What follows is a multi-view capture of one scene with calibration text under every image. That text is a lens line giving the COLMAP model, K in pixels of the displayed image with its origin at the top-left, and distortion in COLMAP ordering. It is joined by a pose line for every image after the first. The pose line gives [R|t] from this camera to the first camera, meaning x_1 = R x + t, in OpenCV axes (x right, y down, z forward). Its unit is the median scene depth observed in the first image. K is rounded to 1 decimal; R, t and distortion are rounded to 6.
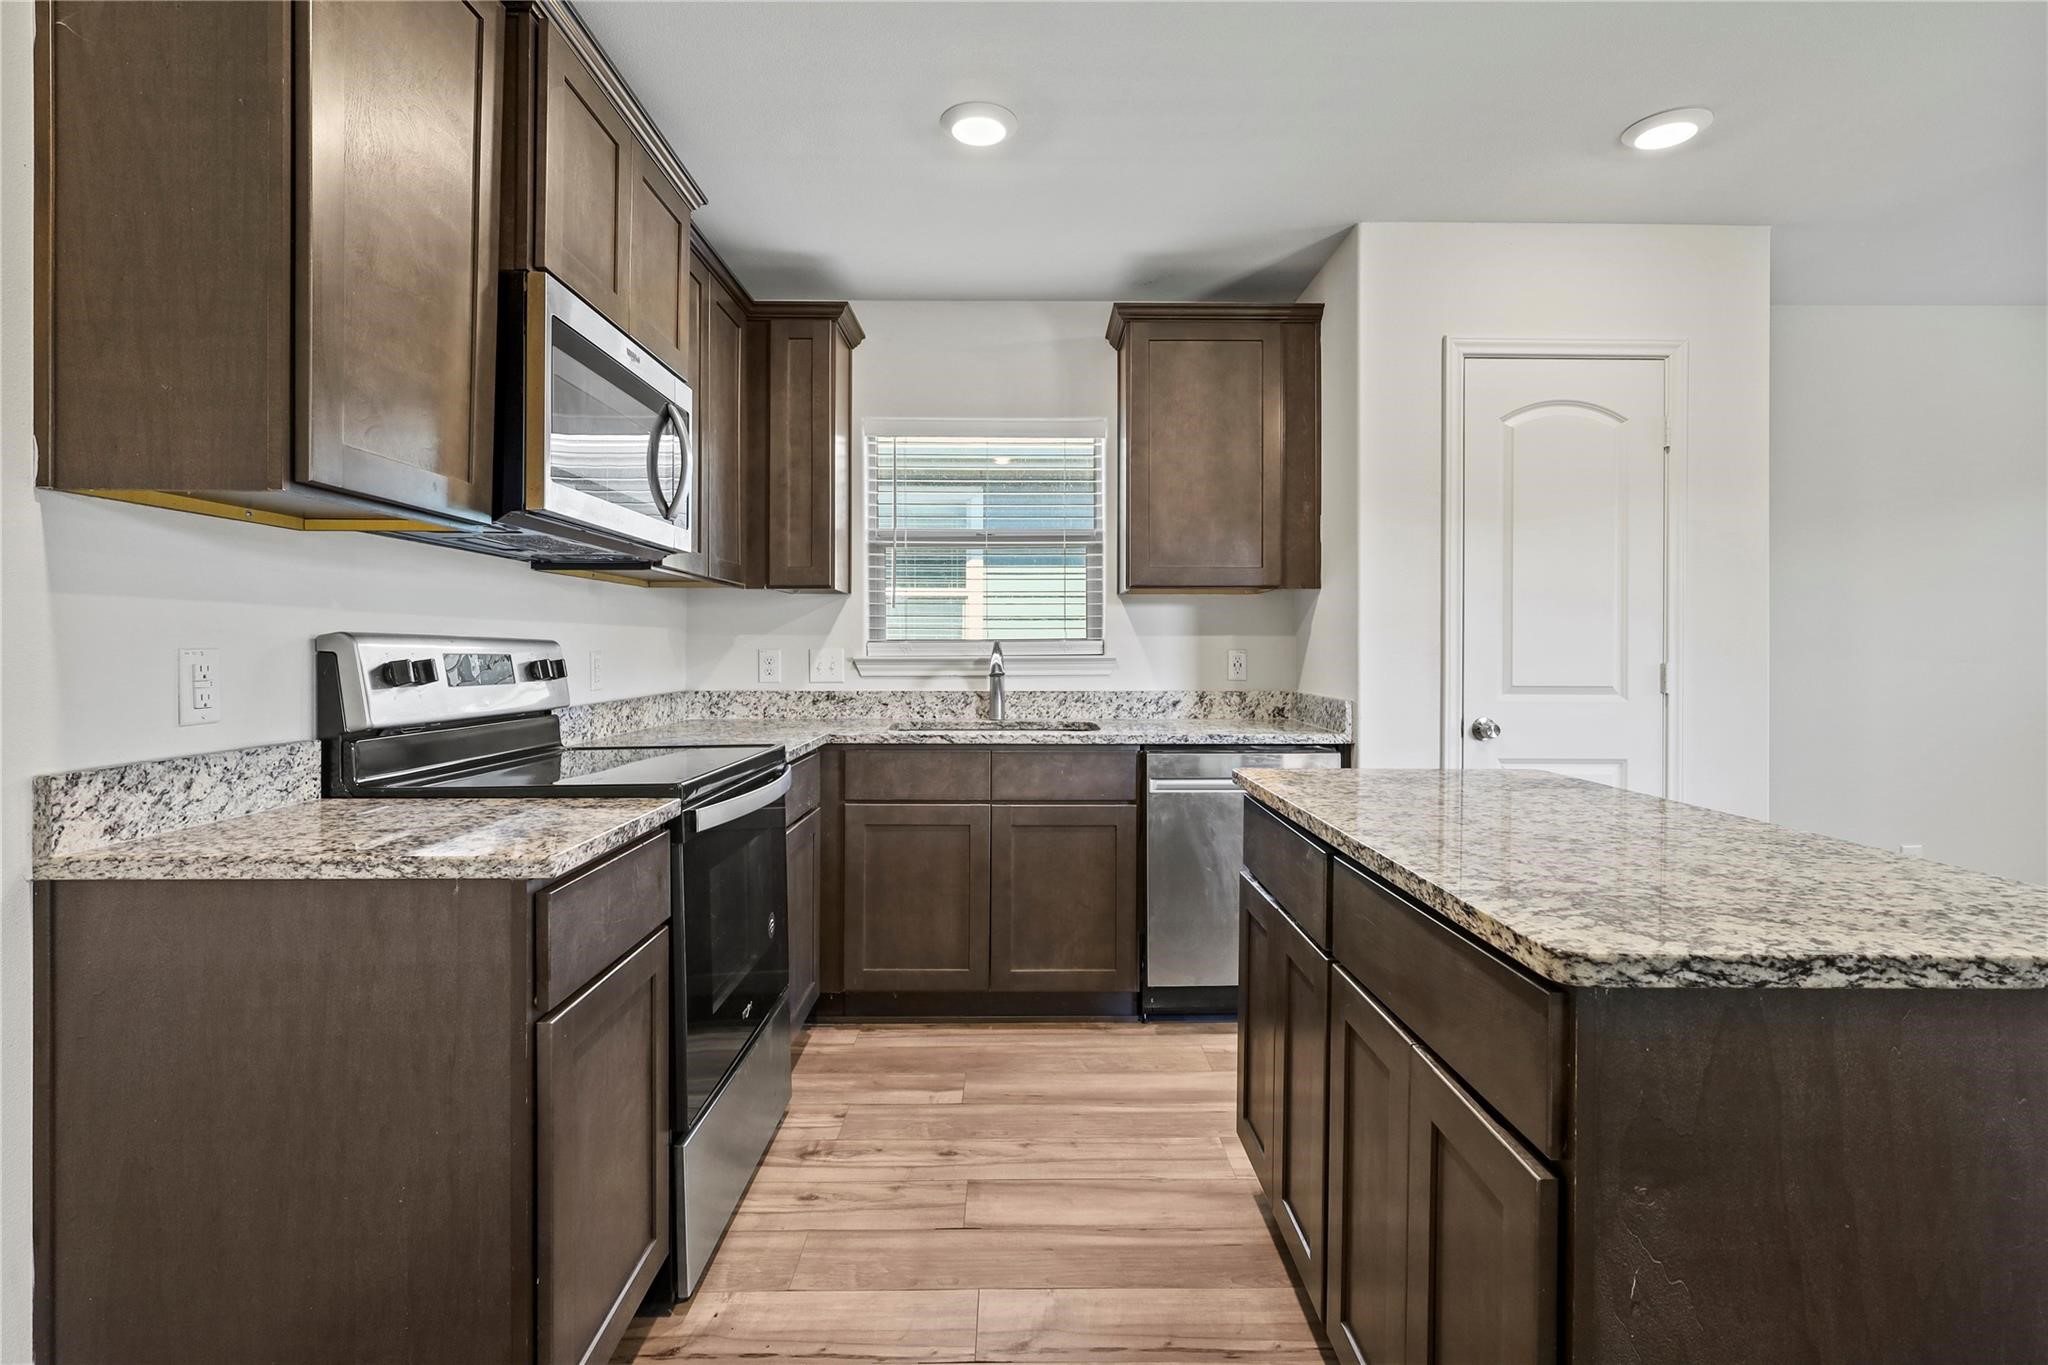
lens RADIAL K [[959.5, 0, 1024.8], [0, 959.5, 651.4], [0, 0, 1]] dist [-0.001241, 0.000619]
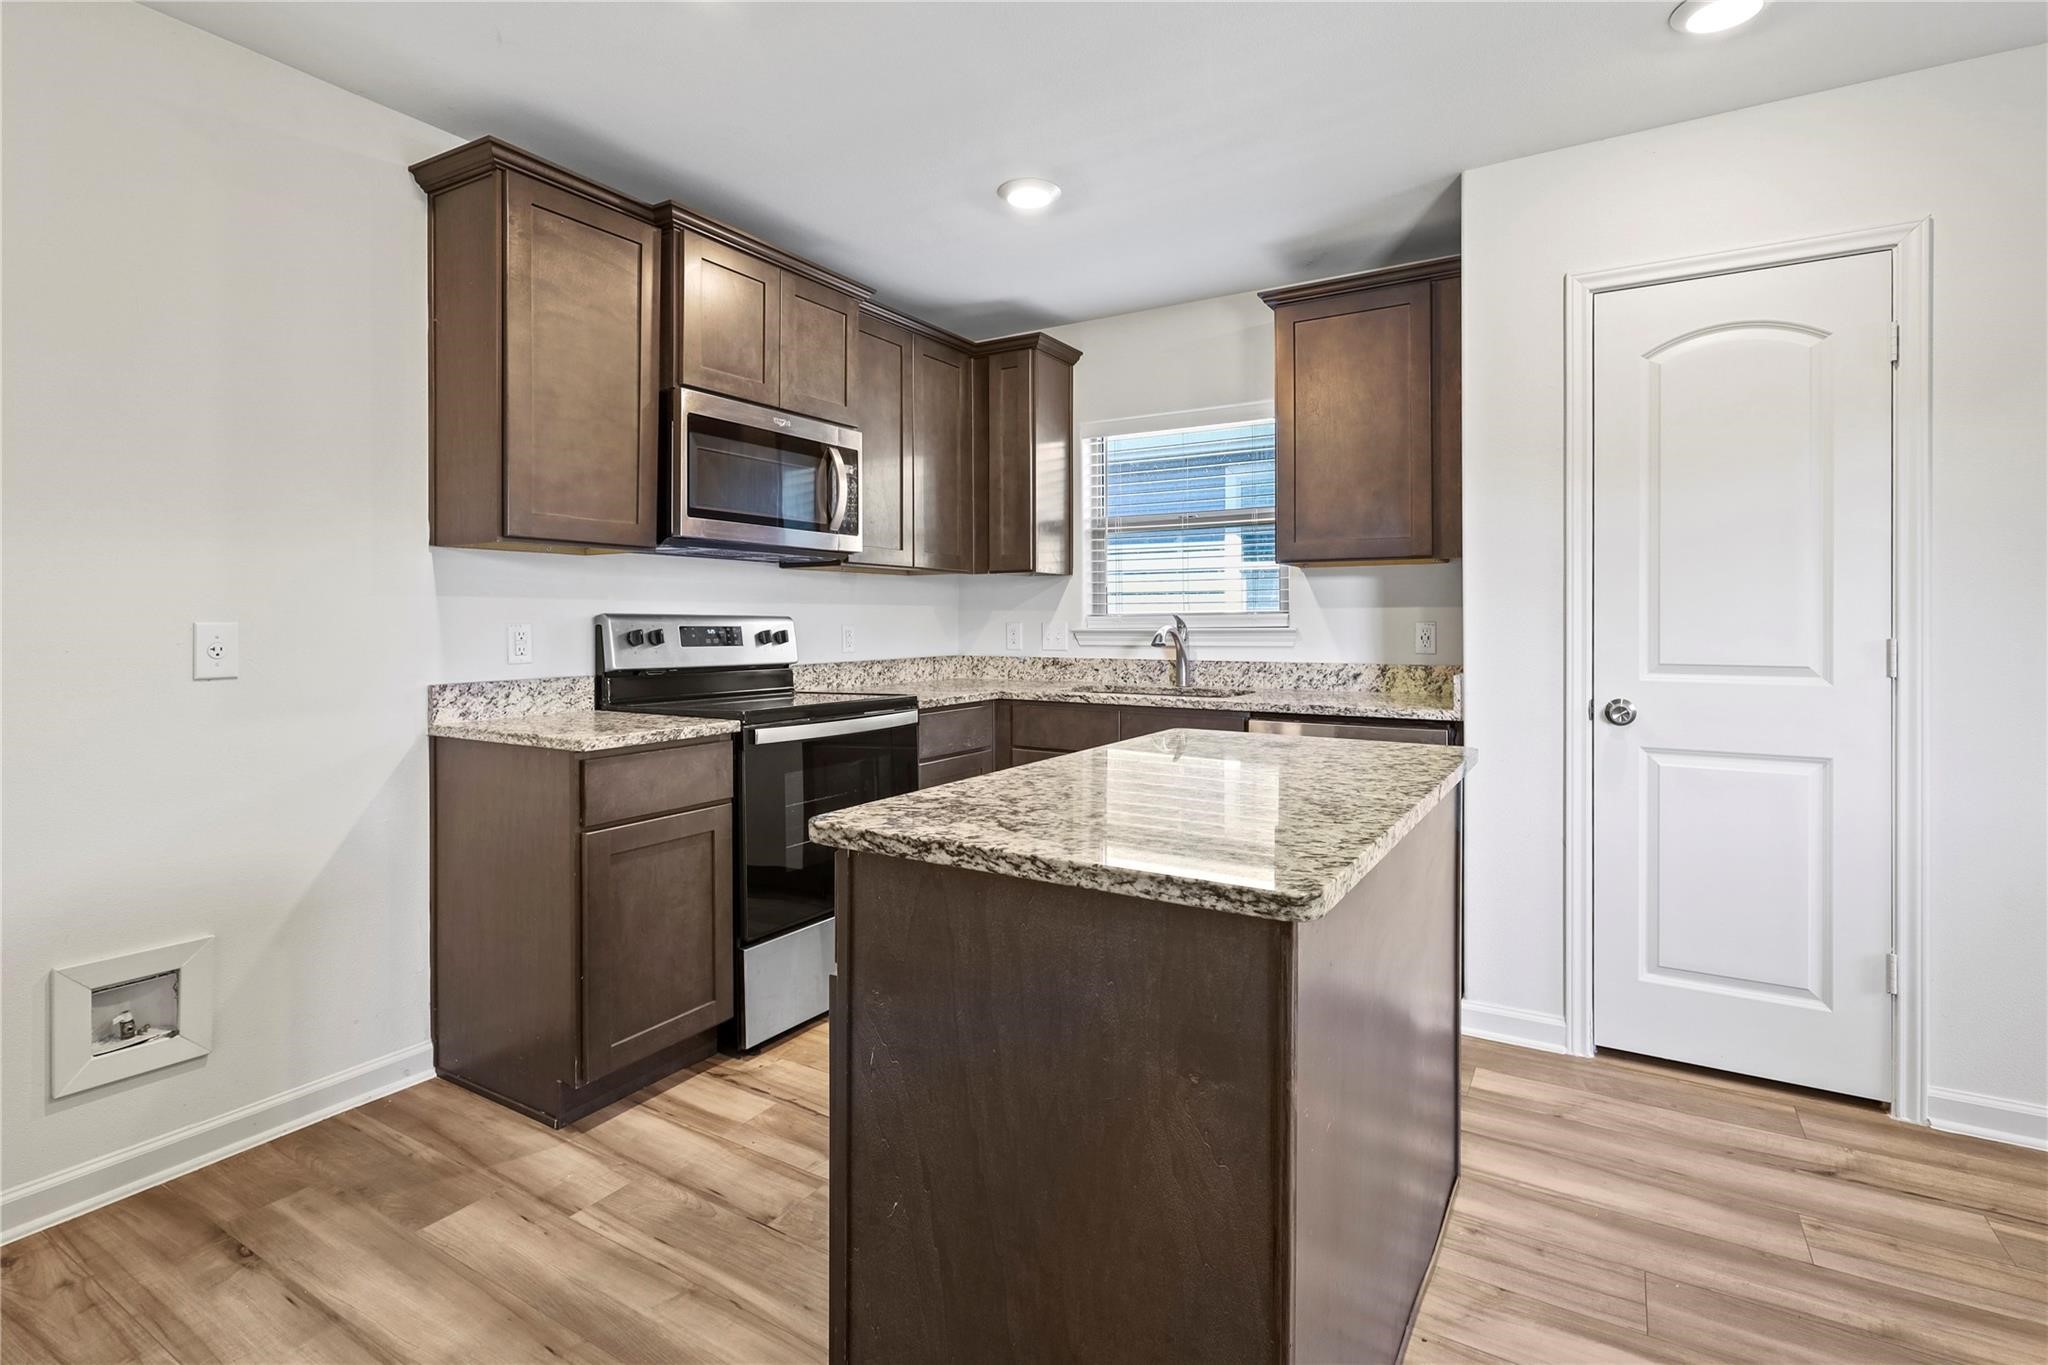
lens RADIAL K [[959.5, 0, 1015.6], [0, 959.5, 624.2], [0, 0, 1]] dist [-0.001241, 0.000619]
pose [[0.850305, -0.000562, -0.526290, 0.469036], [0.000975, 0.999999, 0.000507, -0.000436], [0.526289, -0.000944, 0.850305, -0.038874]]
